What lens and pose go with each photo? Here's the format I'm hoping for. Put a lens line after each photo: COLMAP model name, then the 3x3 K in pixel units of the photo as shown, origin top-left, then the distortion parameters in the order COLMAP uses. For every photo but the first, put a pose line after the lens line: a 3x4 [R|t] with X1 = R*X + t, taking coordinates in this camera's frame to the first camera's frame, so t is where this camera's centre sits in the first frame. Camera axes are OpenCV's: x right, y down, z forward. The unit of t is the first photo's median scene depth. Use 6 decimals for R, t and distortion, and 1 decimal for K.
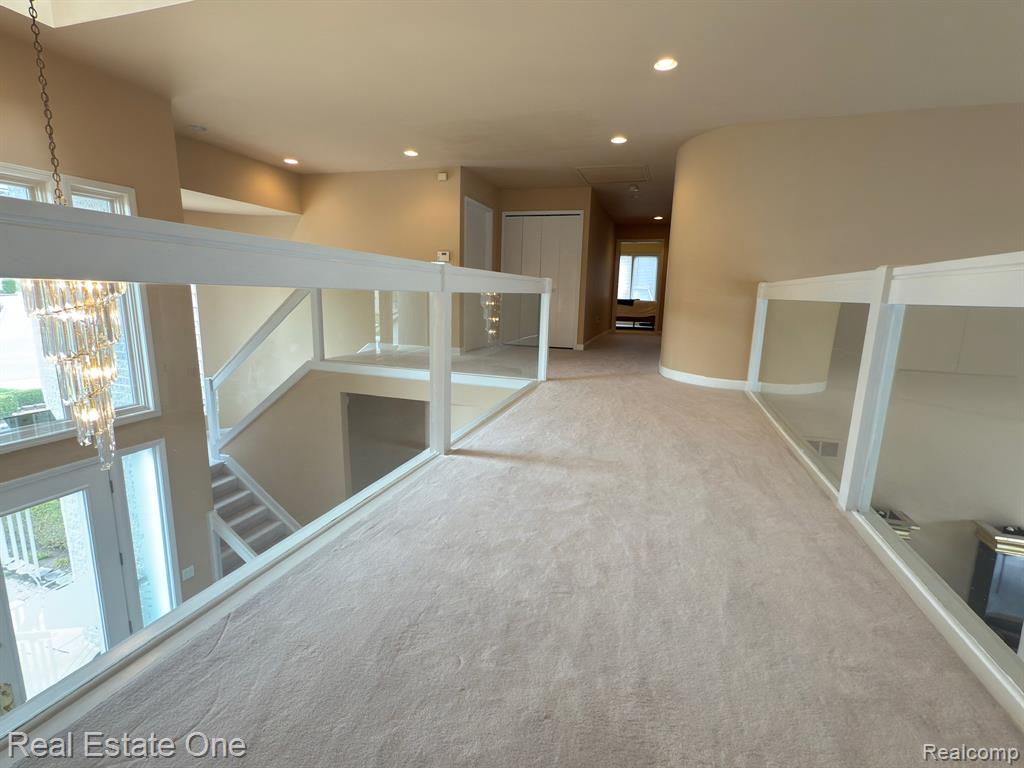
lens RADIAL K [[474.7, 0, 510.5], [0, 474.7, 385.7], [0, 0, 1]] dist [-0.003243, 0.001259]
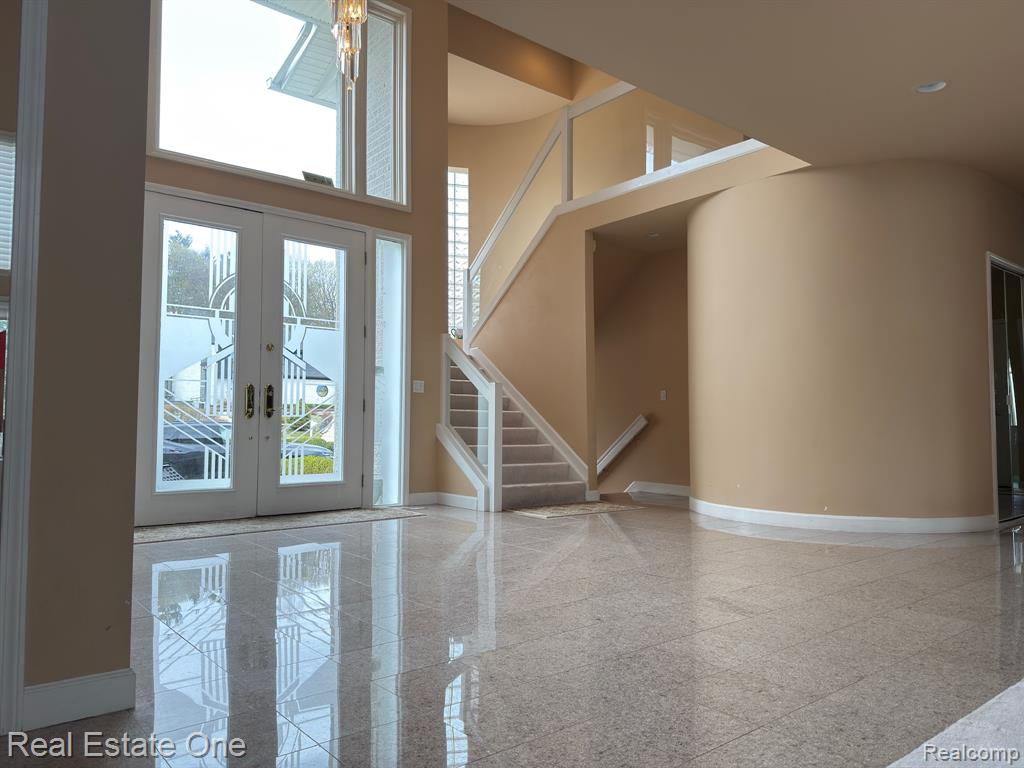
lens RADIAL K [[711.5, 0, 519.0], [0, 711.5, 390.9], [0, 0, 1]] dist [0.074998, -0.041167]
pose [[0.845465, -0.051834, -0.531510, 0.283734], [-0.078630, 0.972348, -0.219900, 0.787609], [0.528211, 0.227711, 0.818010, -0.072384]]
